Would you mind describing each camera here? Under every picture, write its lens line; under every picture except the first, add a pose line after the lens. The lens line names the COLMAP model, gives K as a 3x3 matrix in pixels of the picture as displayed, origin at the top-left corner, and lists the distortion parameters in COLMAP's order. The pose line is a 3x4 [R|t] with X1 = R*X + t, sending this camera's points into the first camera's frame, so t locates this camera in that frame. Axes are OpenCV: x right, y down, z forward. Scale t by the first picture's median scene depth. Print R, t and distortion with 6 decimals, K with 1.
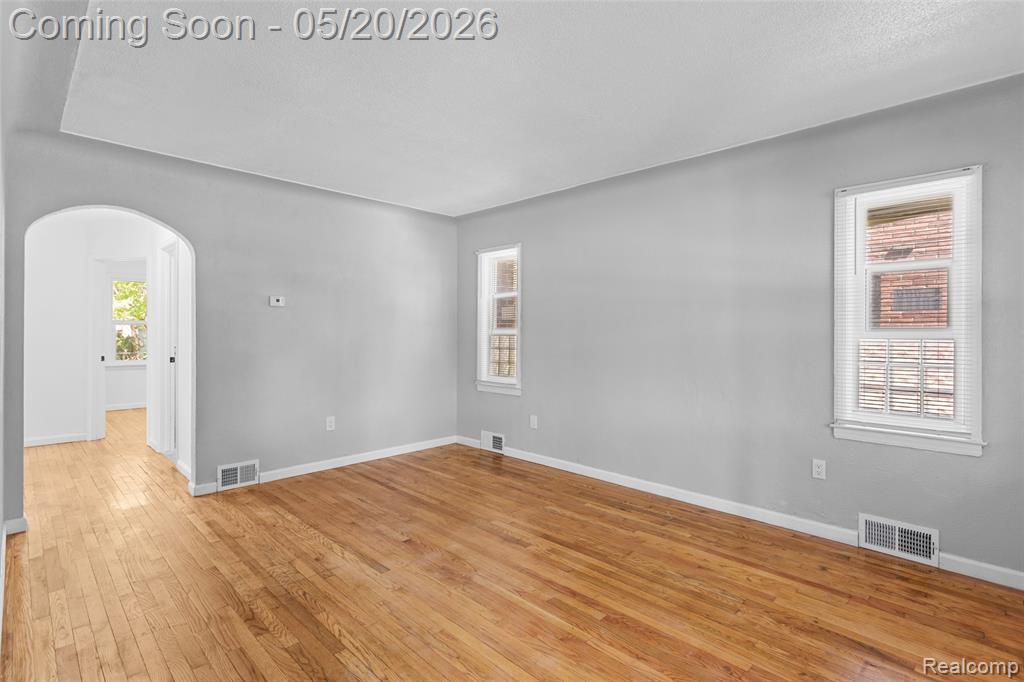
lens RADIAL K [[488.6, 0, 510.2], [0, 488.6, 325.3], [0, 0, 1]] dist [0.000666, 0.000640]
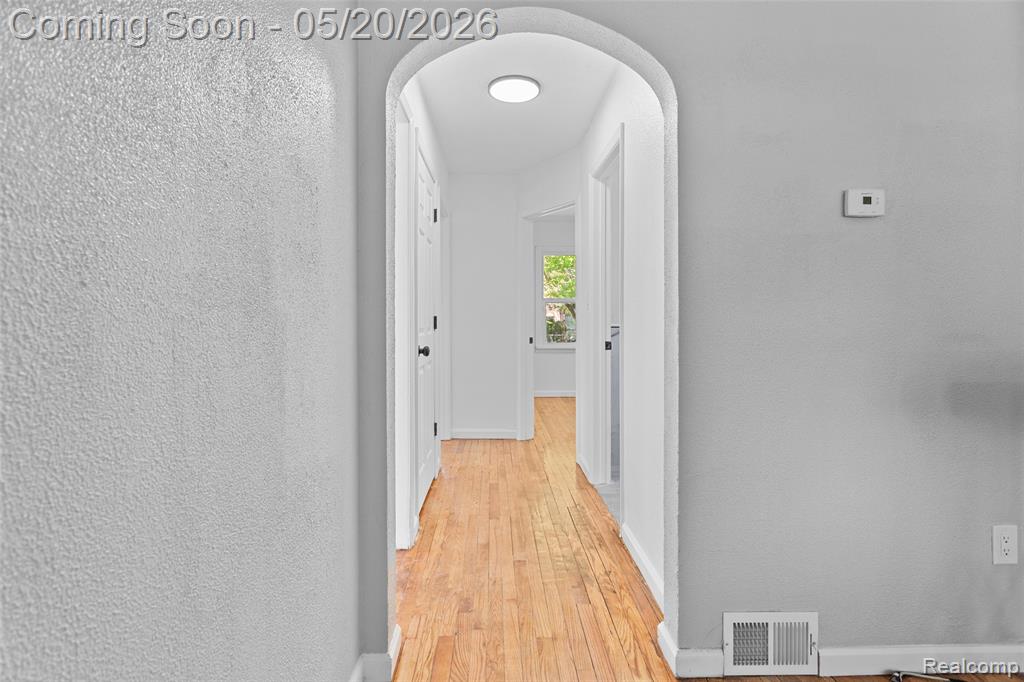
lens RADIAL K [[488.6, 0, 510.2], [0, 488.6, 325.3], [0, 0, 1]] dist [0.000666, 0.000640]
pose [[0.723897, 0.010038, -0.689835, -0.386645], [0.007106, 0.999733, 0.022003, 0.032136], [0.689872, -0.020830, 0.723632, 0.504257]]
